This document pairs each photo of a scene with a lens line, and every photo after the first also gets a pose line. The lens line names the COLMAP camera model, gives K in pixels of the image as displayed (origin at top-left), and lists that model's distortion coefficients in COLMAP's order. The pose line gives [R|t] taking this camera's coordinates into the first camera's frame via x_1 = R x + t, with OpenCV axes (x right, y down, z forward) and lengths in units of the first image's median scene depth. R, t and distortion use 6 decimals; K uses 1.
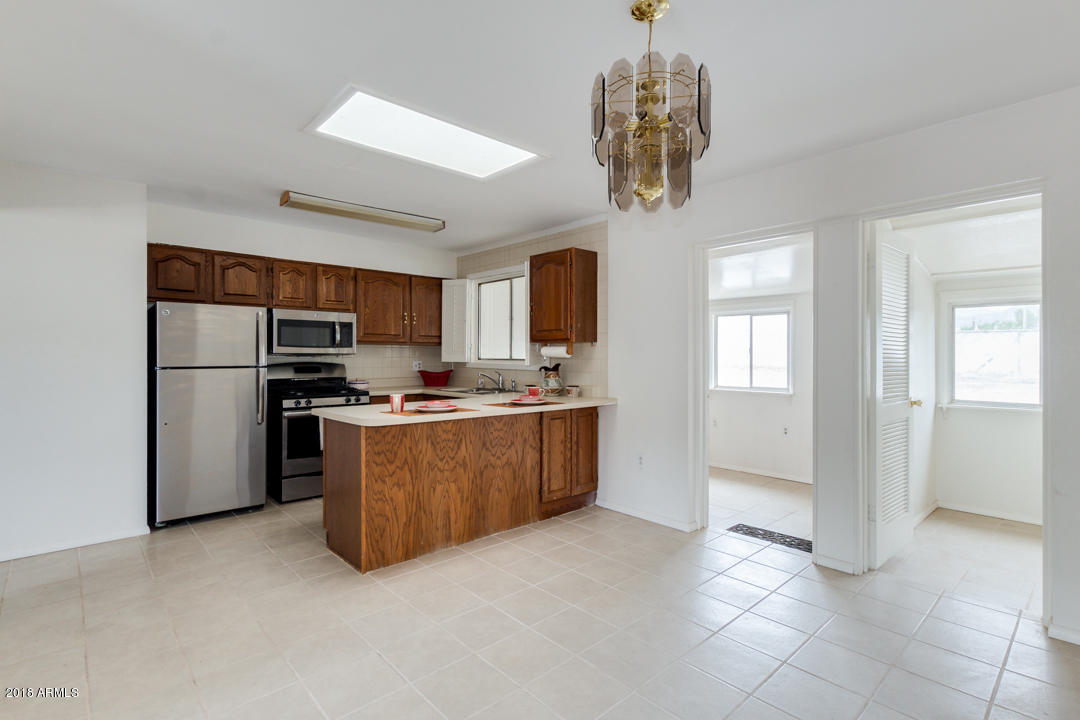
lens RADIAL K [[512.1, 0, 532.4], [0, 512.1, 357.0], [0, 0, 1]] dist [0.012173, -0.004446]
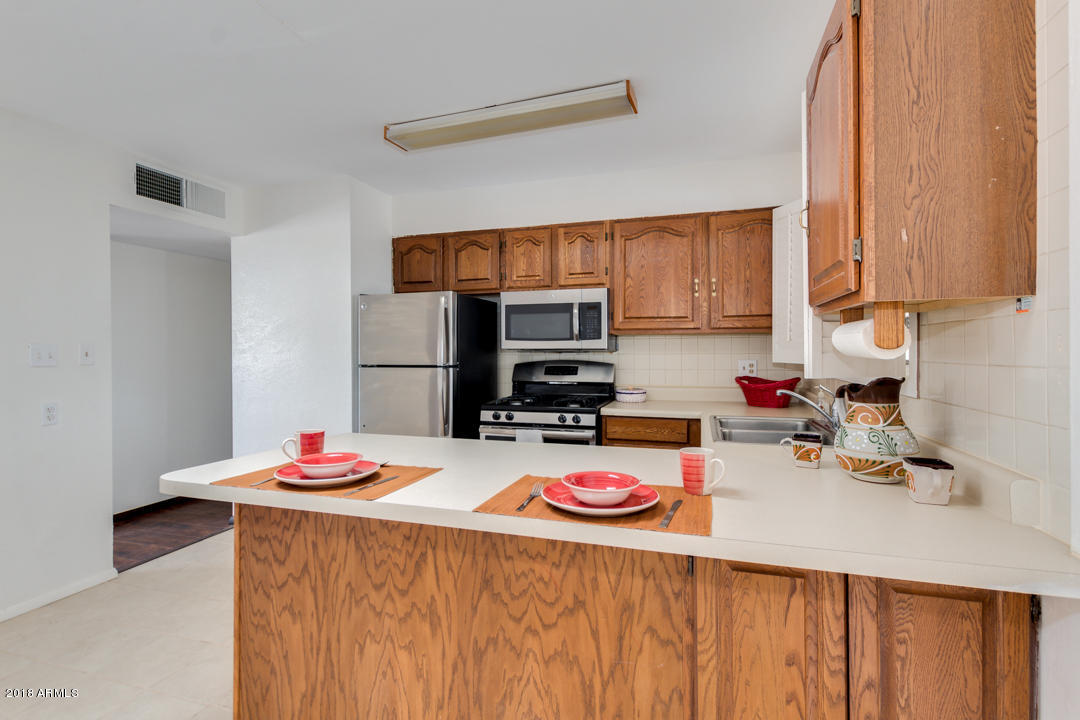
lens RADIAL K [[512.1, 0, 535.4], [0, 512.1, 351.4], [0, 0, 1]] dist [0.012173, -0.004446]
pose [[0.509071, -0.001222, -0.860724, 0.212325], [0.001862, 0.999998, -0.000318, -0.003409], [0.860723, -0.001441, 0.509072, 0.684217]]
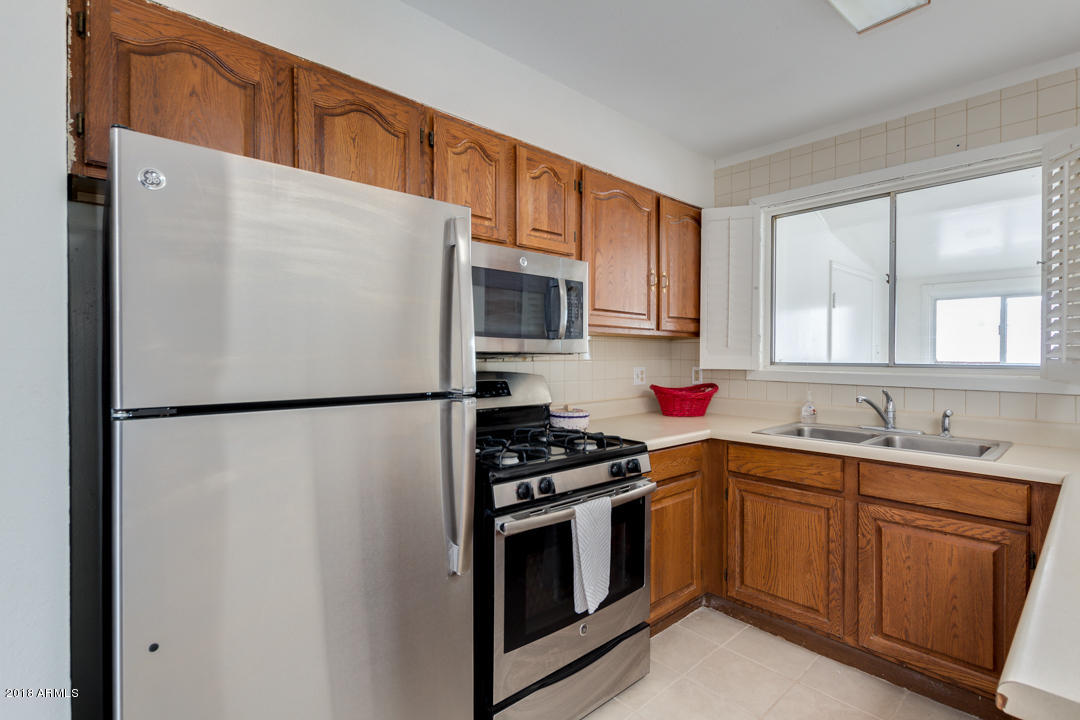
lens RADIAL K [[512.1, 0, 535.6], [0, 512.1, 356.5], [0, 0, 1]] dist [0.012173, -0.004446]
pose [[0.999980, 0.000408, 0.006306, -0.460566], [-0.000411, 1.000000, 0.000554, -0.004372], [-0.006306, -0.000556, 0.999980, 0.653272]]
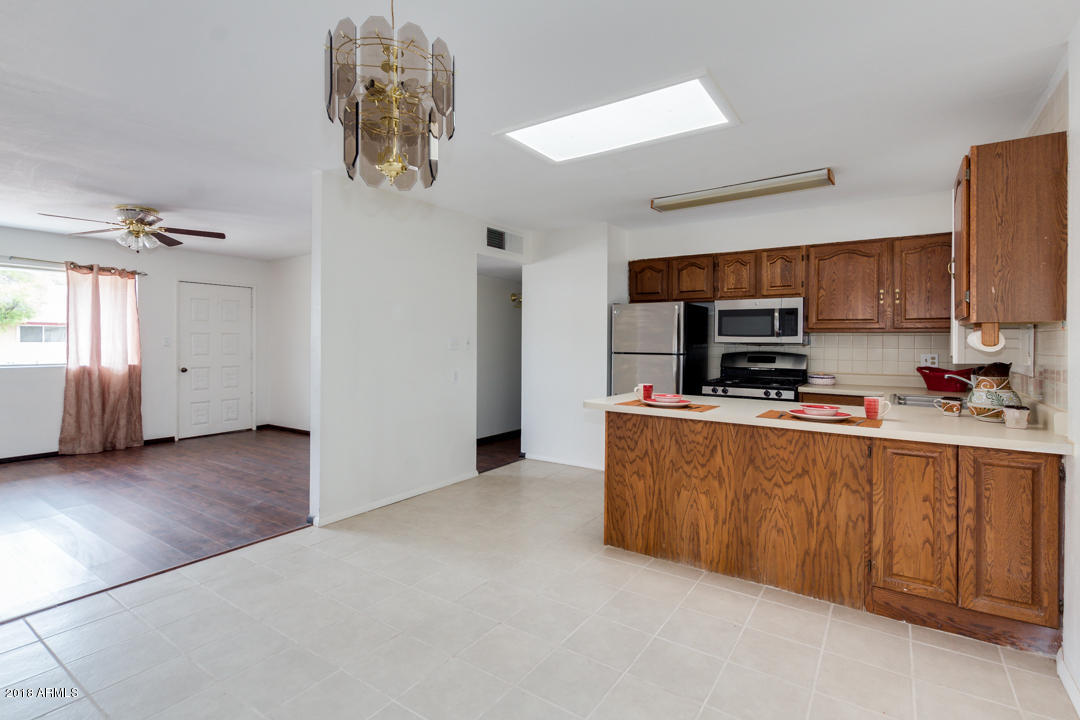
lens RADIAL K [[512.1, 0, 534.8], [0, 512.1, 342.6], [0, 0, 1]] dist [0.012173, -0.004446]
pose [[0.232114, 0.002616, -0.972685, 0.476805], [-0.010117, 0.999949, 0.000275, -0.003696], [0.972636, 0.009776, 0.232128, 0.411079]]
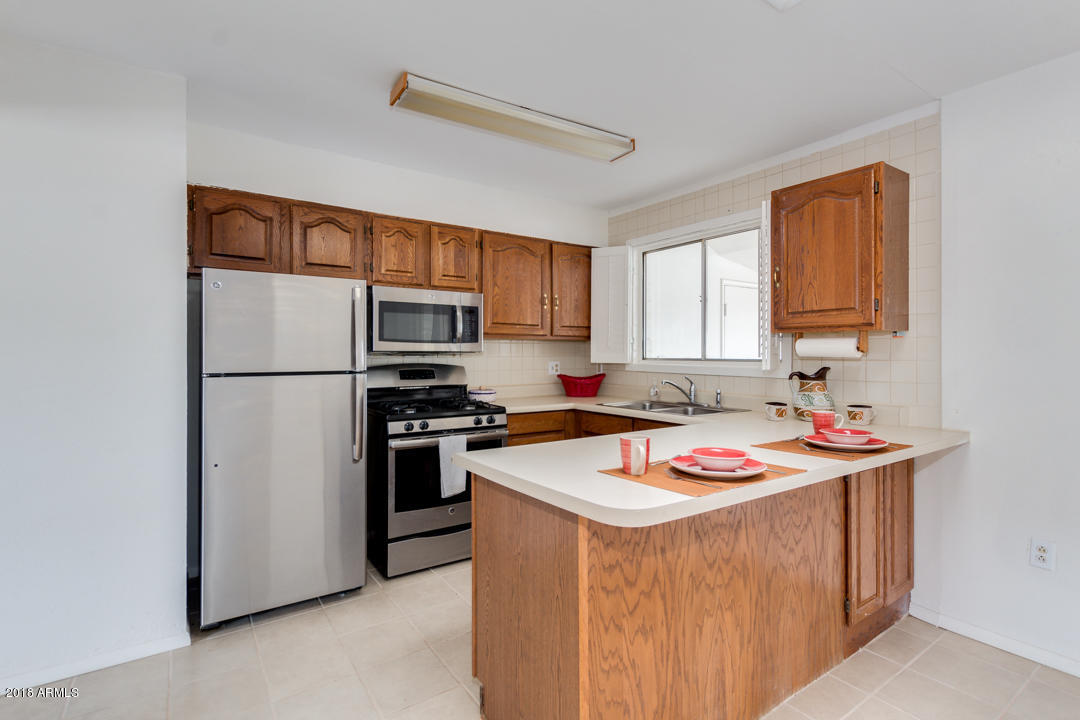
lens RADIAL K [[512.1, 0, 535.7], [0, 512.1, 350.8], [0, 0, 1]] dist [0.012173, -0.004446]
pose [[0.991657, -0.002502, -0.128878, -0.215251], [0.001481, 0.999967, -0.008020, -0.002299], [0.128894, 0.007762, 0.991628, 0.374146]]
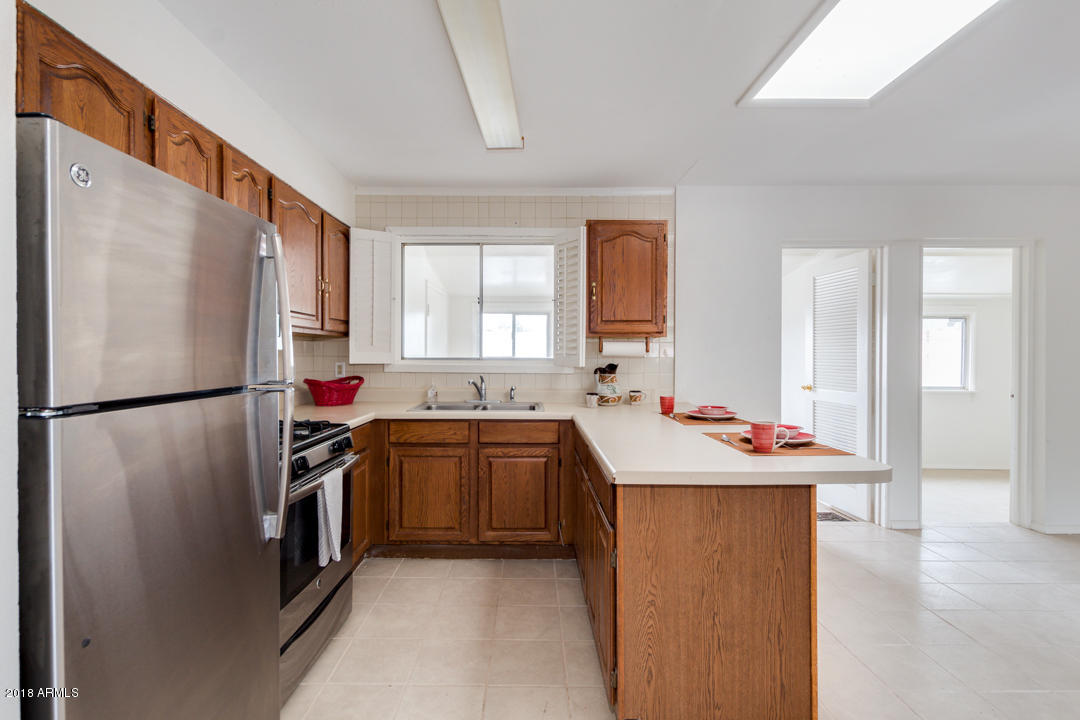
lens RADIAL K [[512.1, 0, 529.5], [0, 512.1, 354.6], [0, 0, 1]] dist [0.012173, -0.004446]
pose [[0.670285, -0.003508, 0.742096, -0.643490], [0.001550, 0.999993, 0.003327, -0.004055], [-0.742102, -0.001080, 0.670286, 0.589970]]
